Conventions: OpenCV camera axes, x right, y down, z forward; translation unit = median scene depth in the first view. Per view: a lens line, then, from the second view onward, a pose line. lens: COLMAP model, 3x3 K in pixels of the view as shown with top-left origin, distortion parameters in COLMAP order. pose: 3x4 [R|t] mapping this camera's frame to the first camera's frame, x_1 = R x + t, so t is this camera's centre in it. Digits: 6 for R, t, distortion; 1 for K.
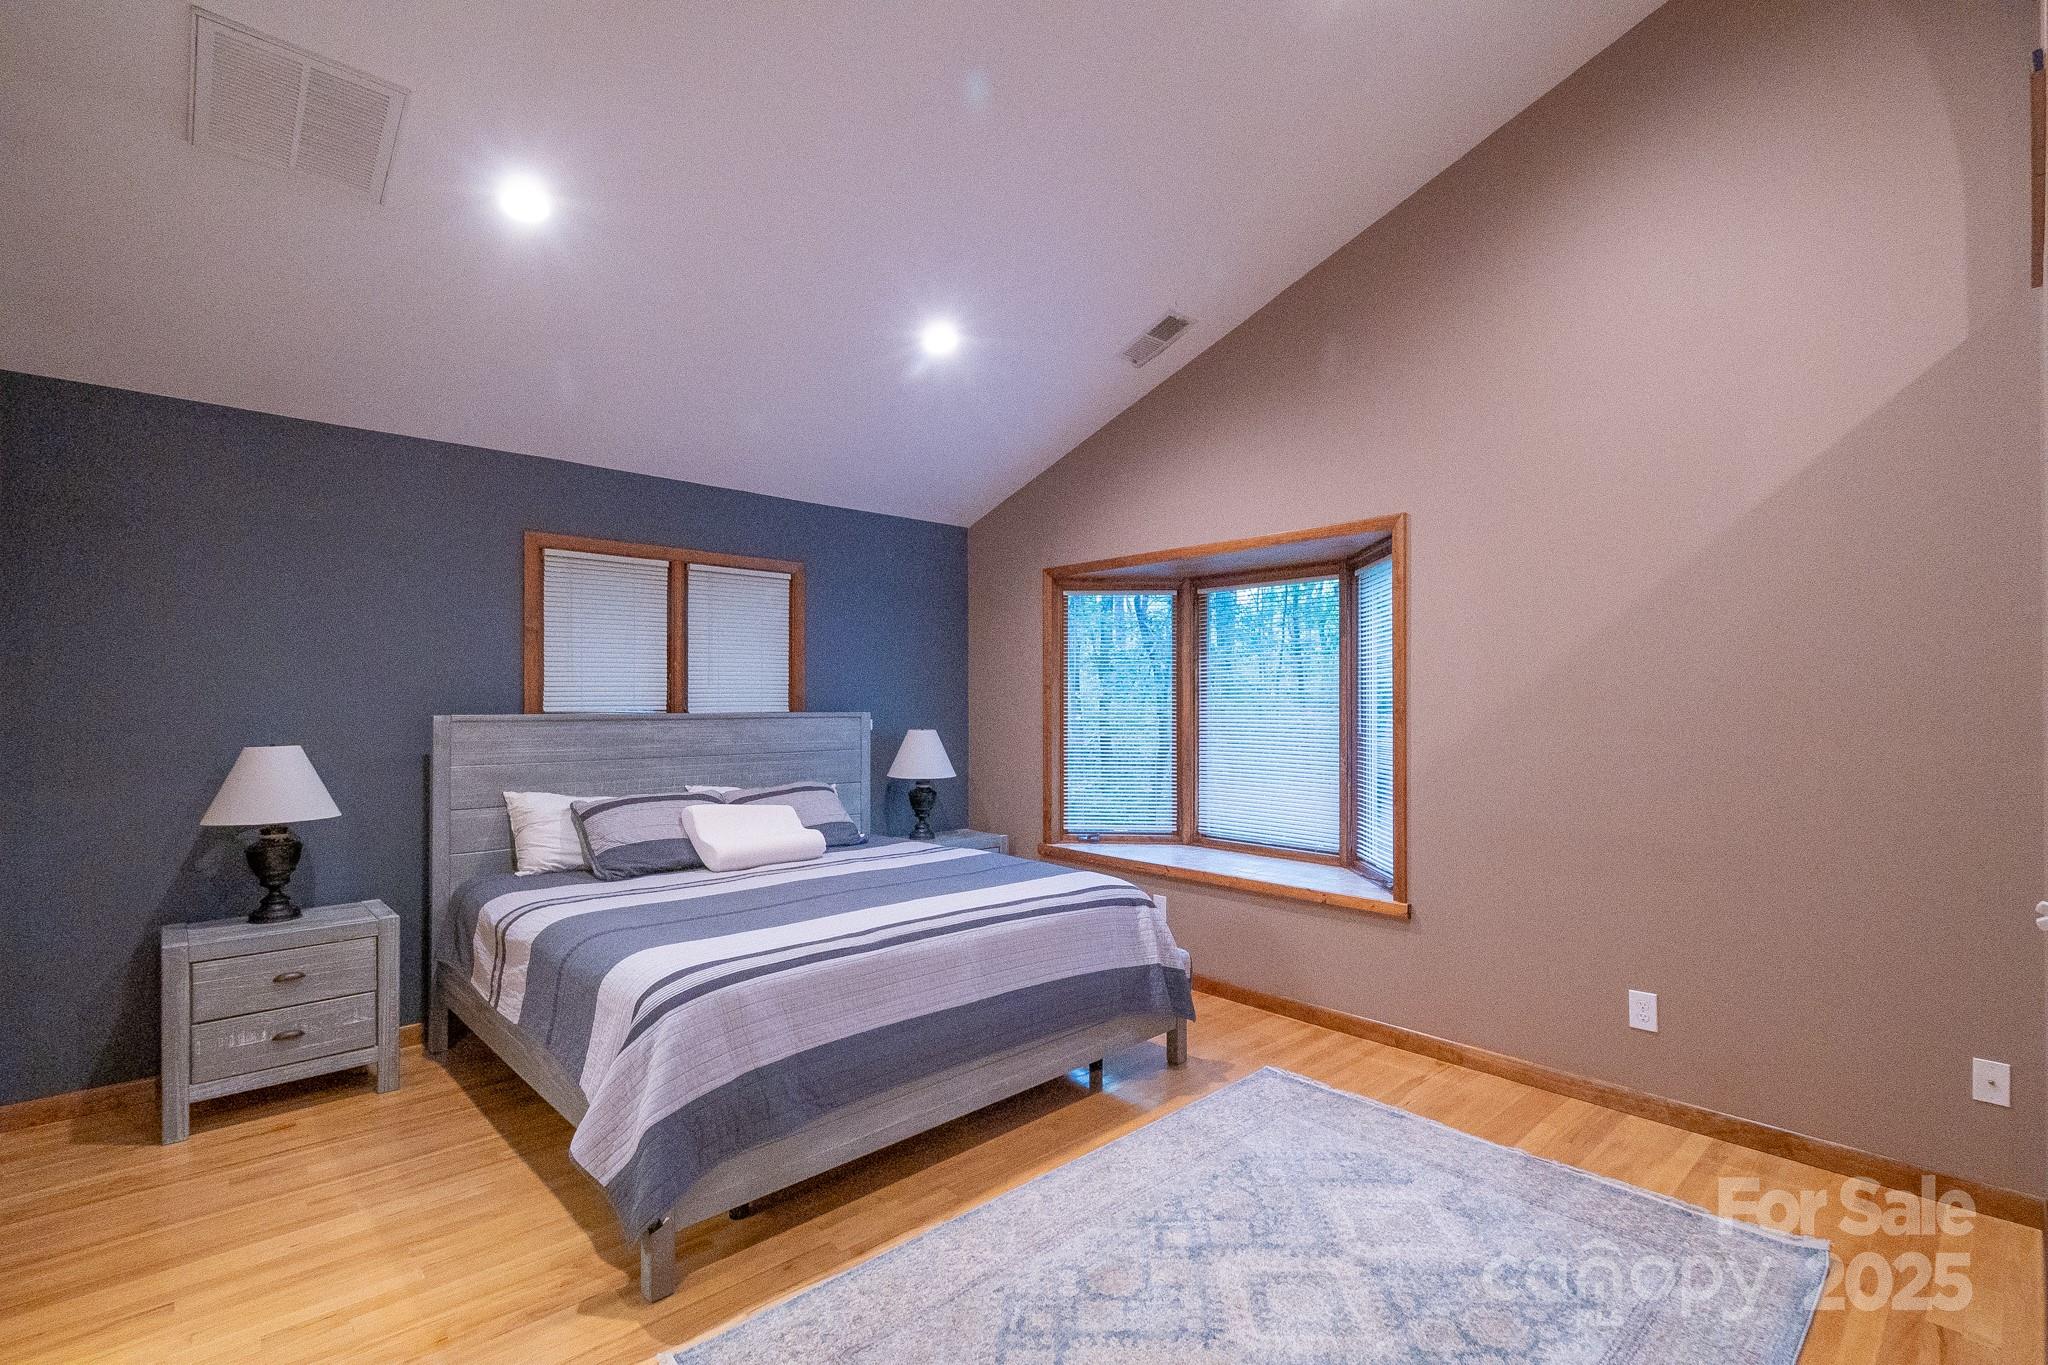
lens RADIAL K [[932.4, 0, 1020.7], [0, 932.4, 692.6], [0, 0, 1]] dist [0.003507, -0.000281]
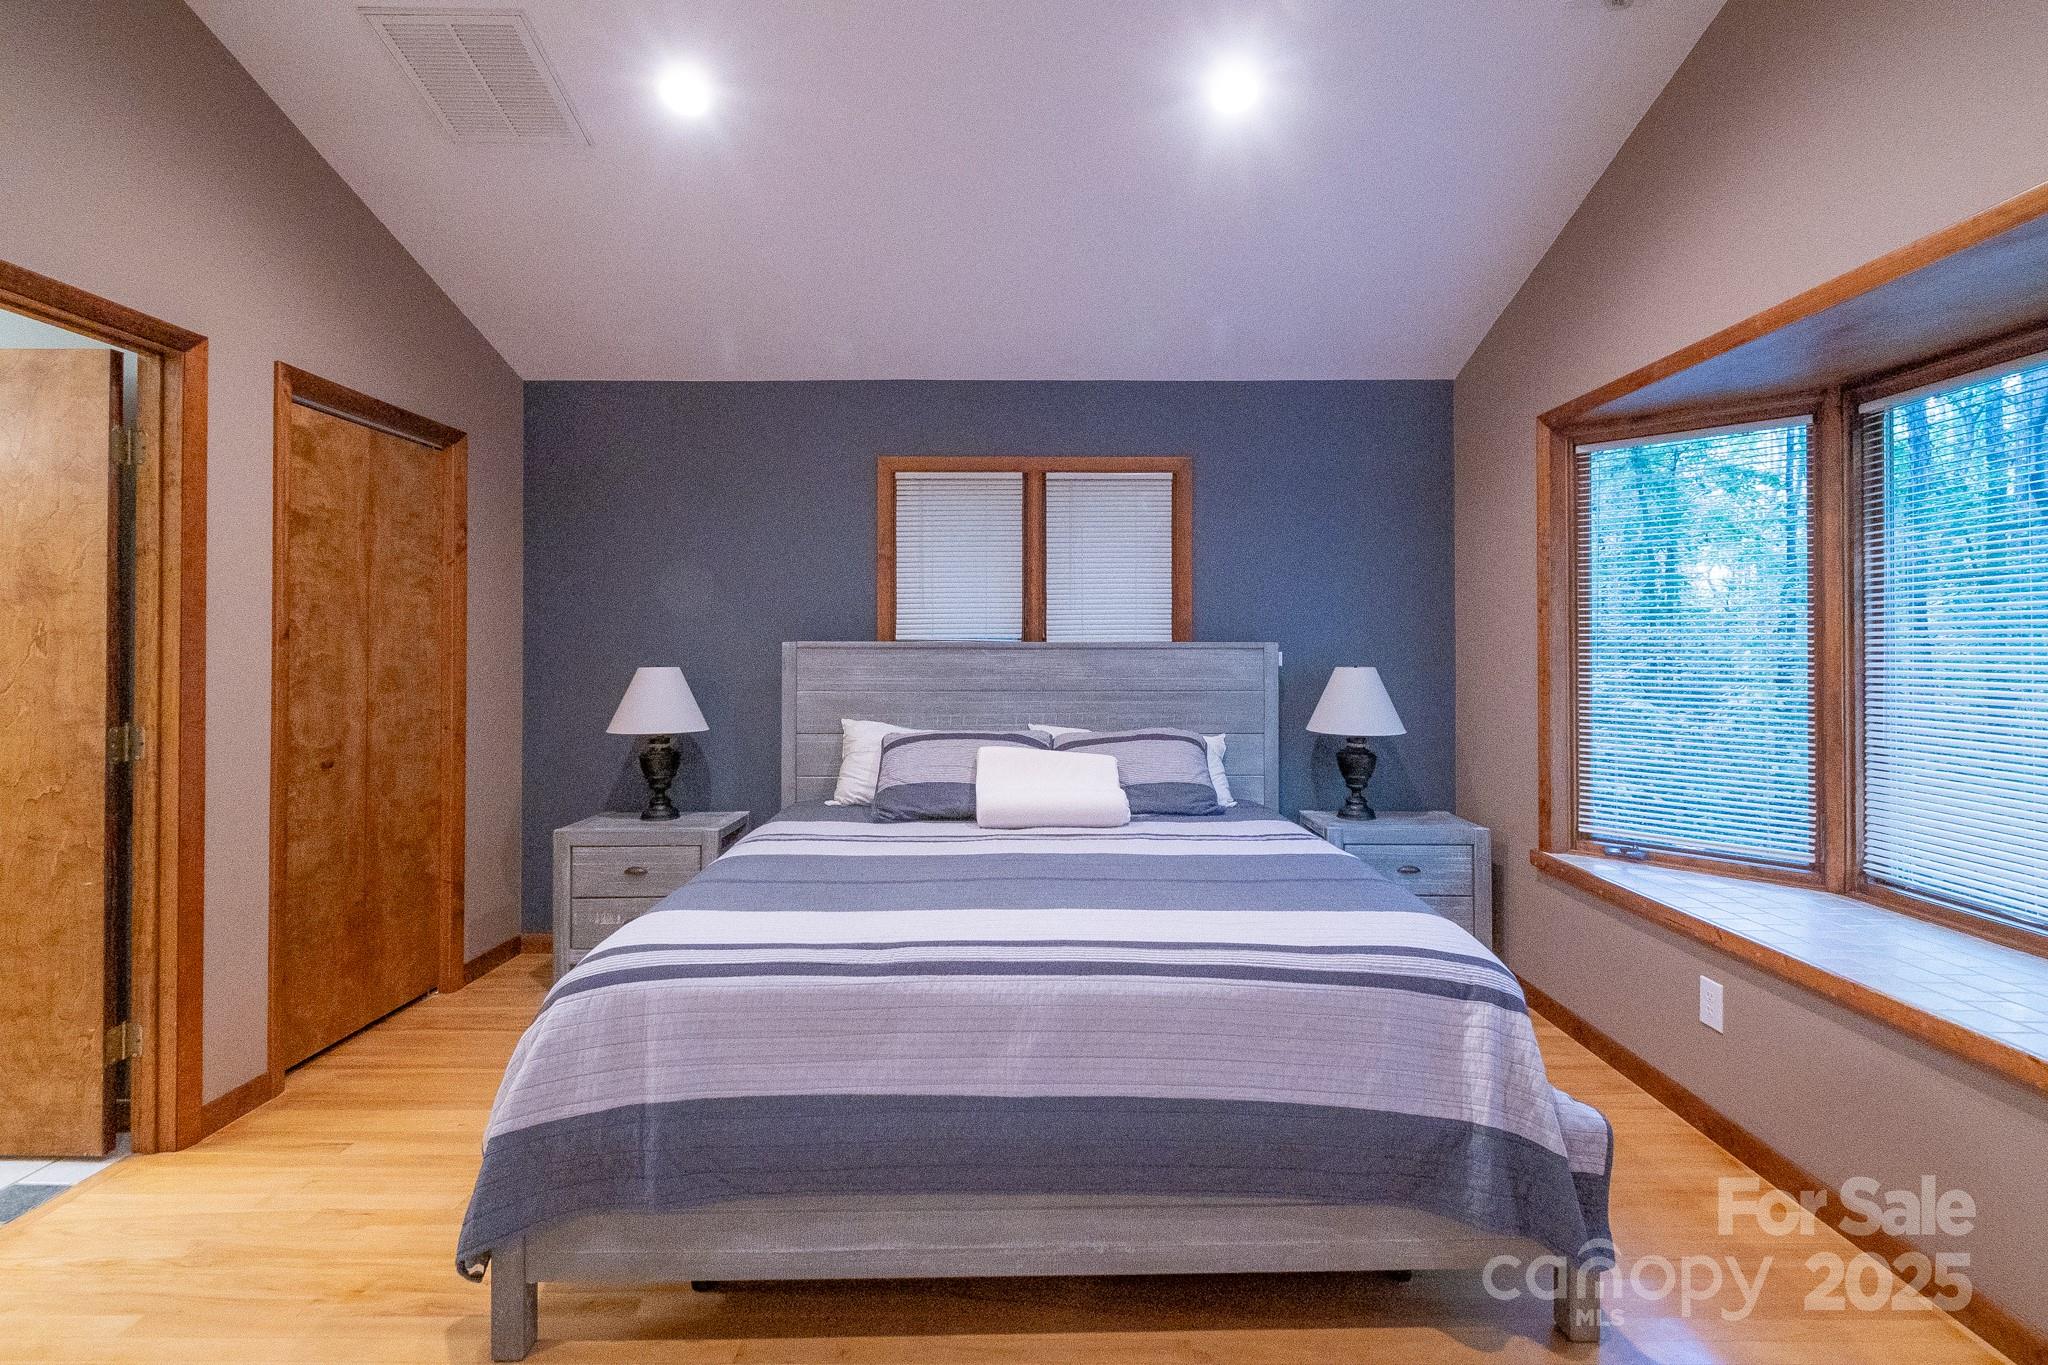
lens RADIAL K [[932.4, 0, 1033.4], [0, 932.4, 634.6], [0, 0, 1]] dist [0.003507, -0.000281]
pose [[0.734364, -0.008710, -0.678700, 0.236495], [0.006594, 0.999962, -0.005699, 0.020303], [0.678724, -0.000290, 0.734393, 0.352966]]
